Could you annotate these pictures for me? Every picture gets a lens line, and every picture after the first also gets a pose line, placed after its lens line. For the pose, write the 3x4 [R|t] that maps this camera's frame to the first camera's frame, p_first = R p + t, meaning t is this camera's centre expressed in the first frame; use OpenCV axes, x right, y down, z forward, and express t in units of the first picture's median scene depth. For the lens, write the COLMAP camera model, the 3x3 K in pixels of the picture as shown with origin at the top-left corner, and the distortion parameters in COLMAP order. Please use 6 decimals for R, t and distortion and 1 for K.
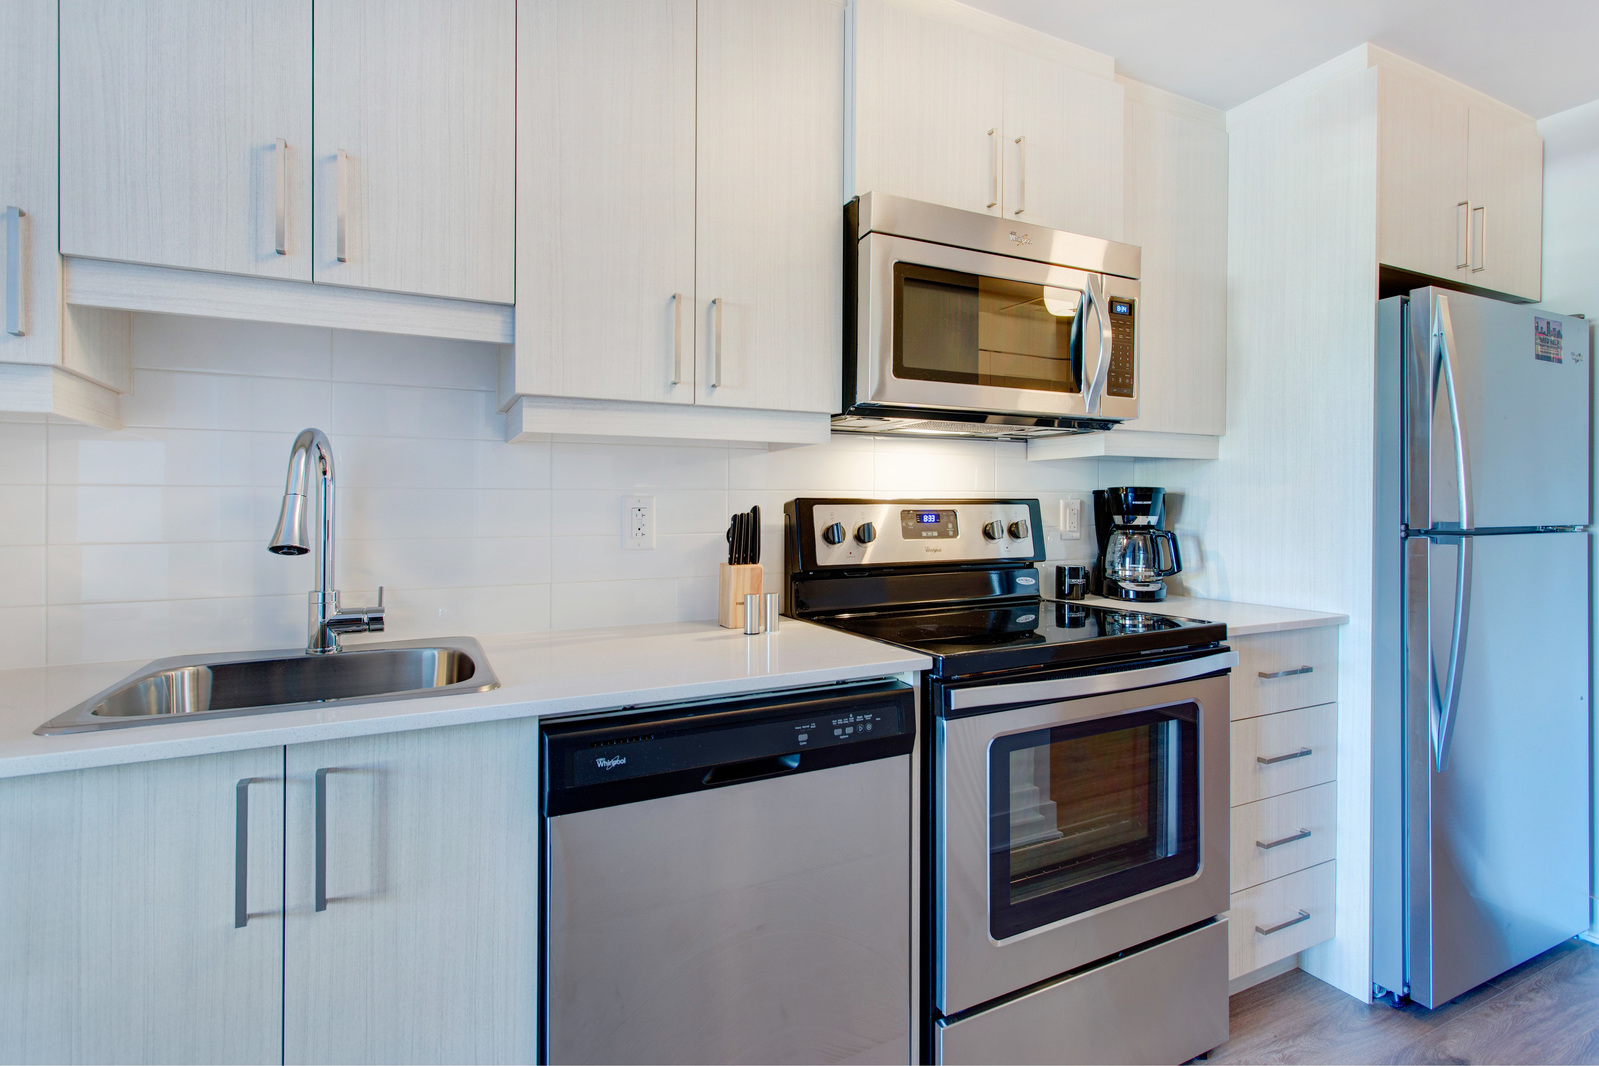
lens RADIAL K [[793.1, 0, 804.4], [0, 793.1, 515.3], [0, 0, 1]] dist [0.003697, 0.000899]
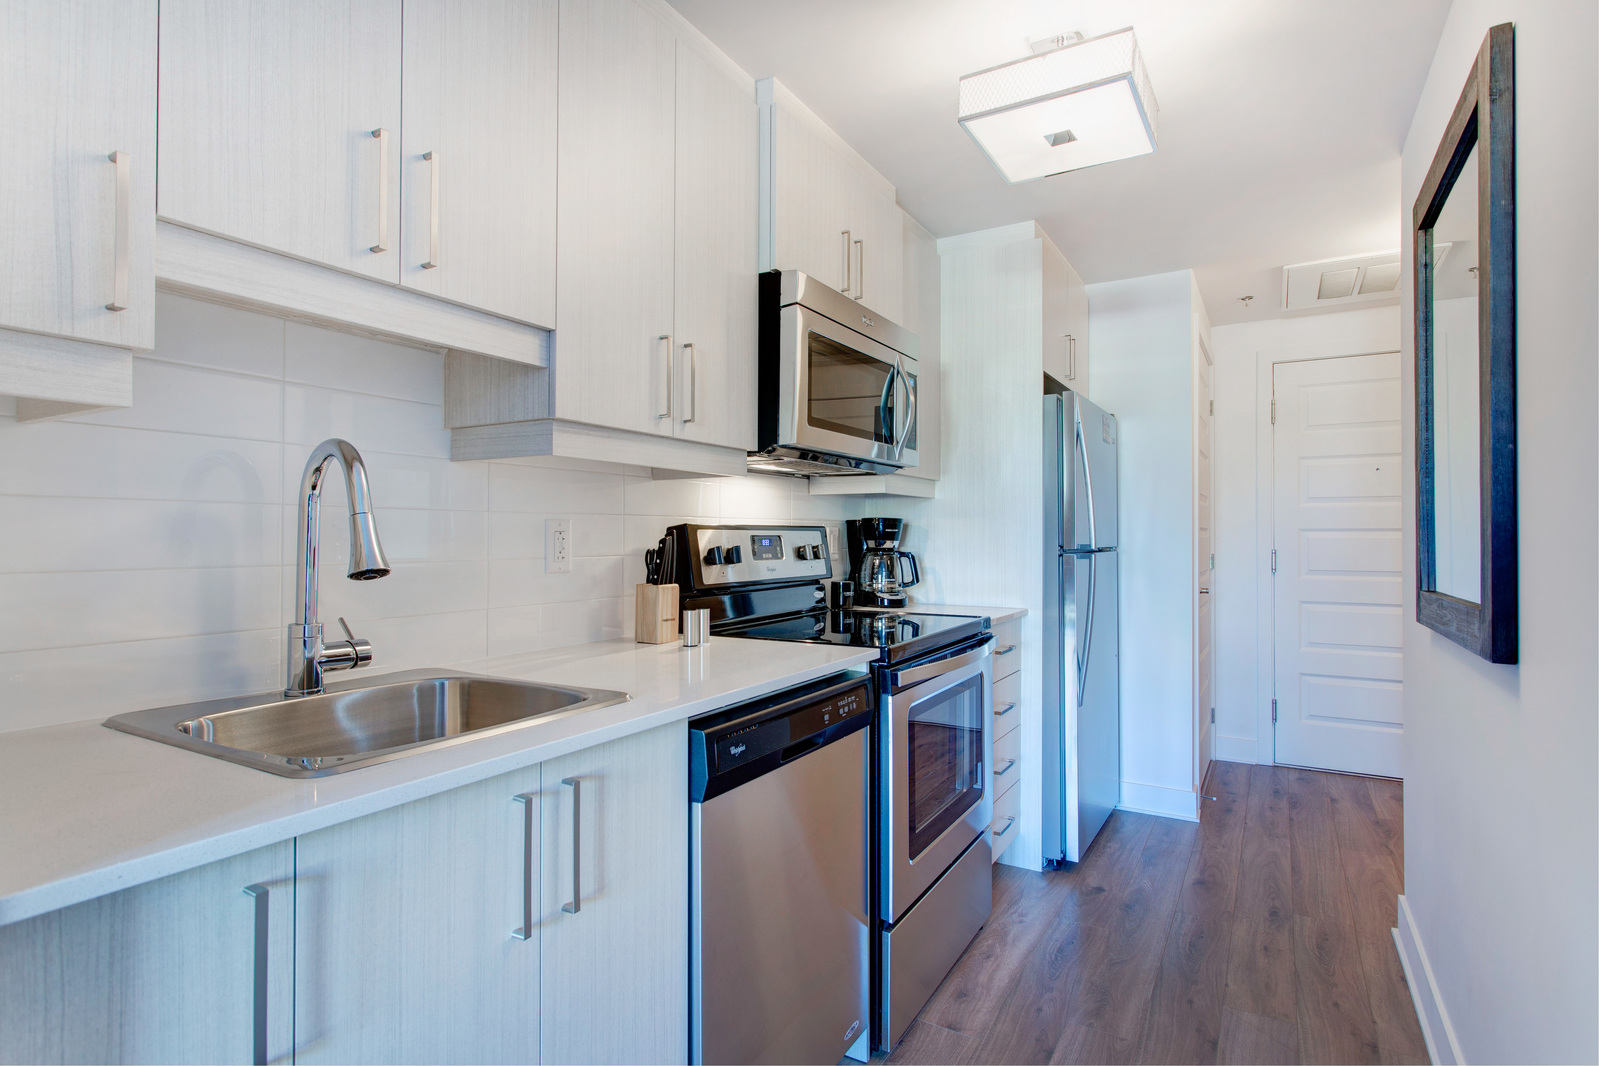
lens RADIAL K [[822.4, 0, 799.5], [0, 822.4, 533.0], [0, 0, 1]] dist [-0.003273, -0.000151]
pose [[0.839571, 0.006793, 0.543207, -0.519198], [-0.000548, 0.999932, -0.011658, 0.004873], [-0.543250, 0.009490, 0.839518, -0.040751]]
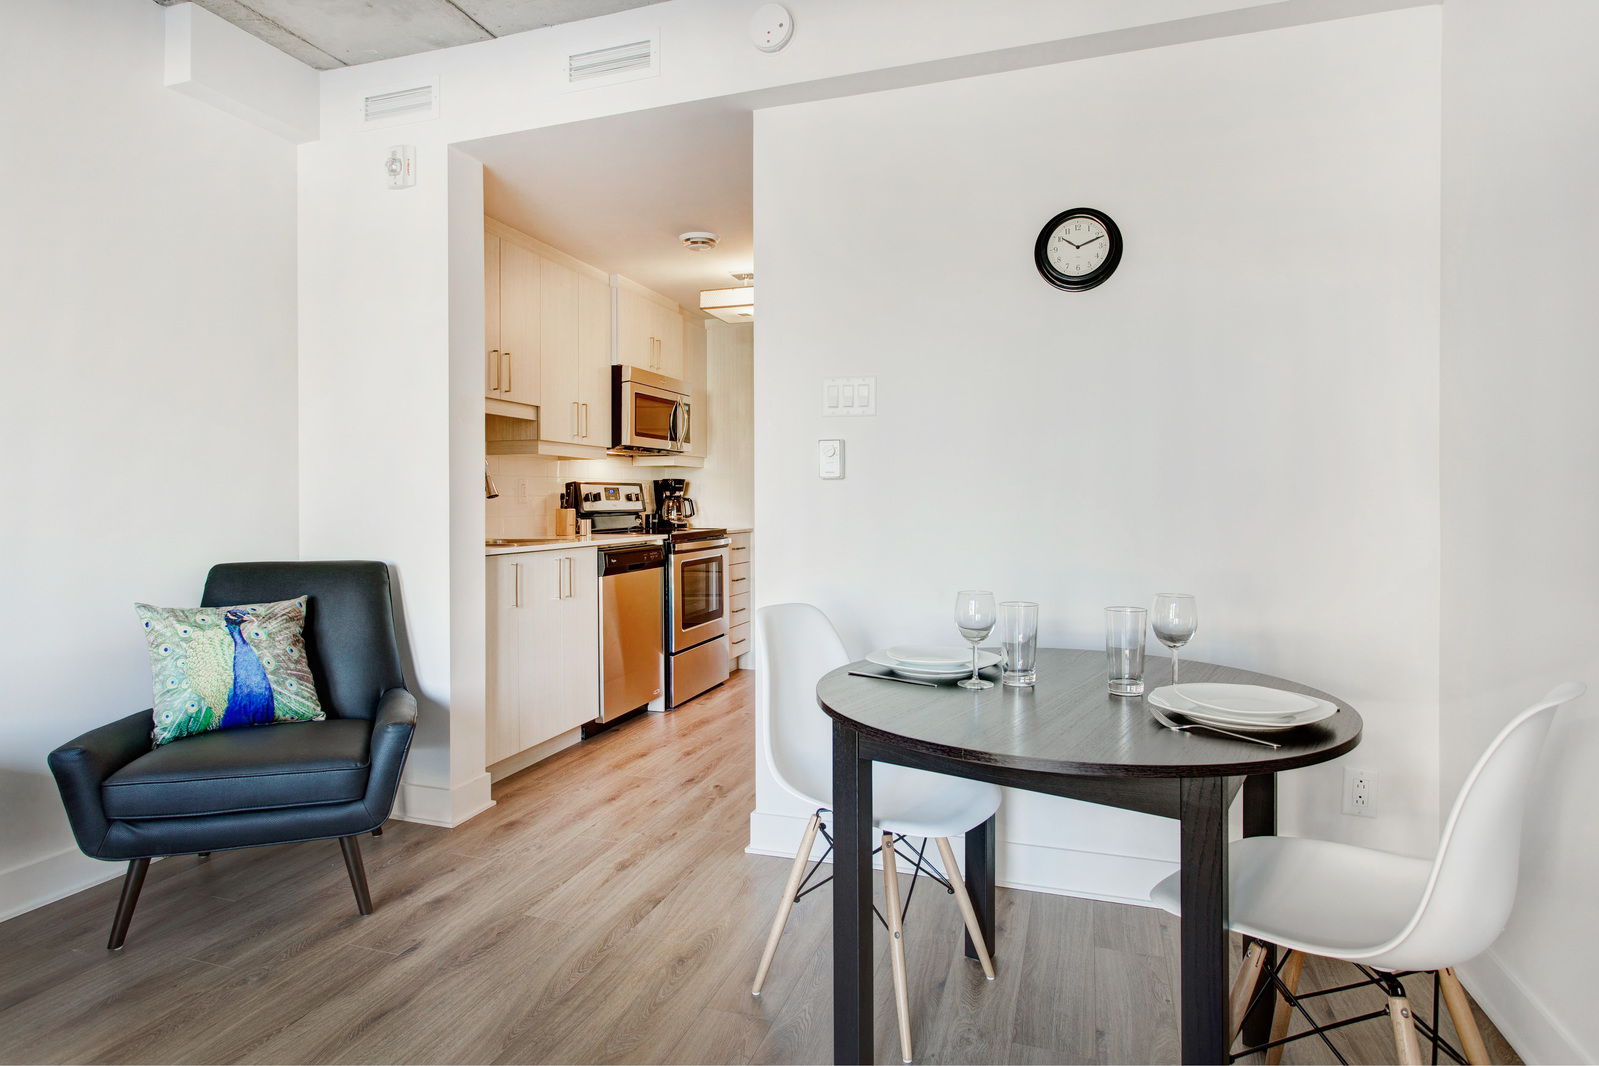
lens RADIAL K [[907.6, 0, 791.3], [0, 907.6, 508.6], [0, 0, 1]] dist [-0.000830, -0.000031]
pose [[0.711113, -0.005525, 0.703056, -1.475245], [0.007608, 0.999971, 0.000164, 0.064438], [-0.703037, 0.005232, 0.711134, -1.359862]]
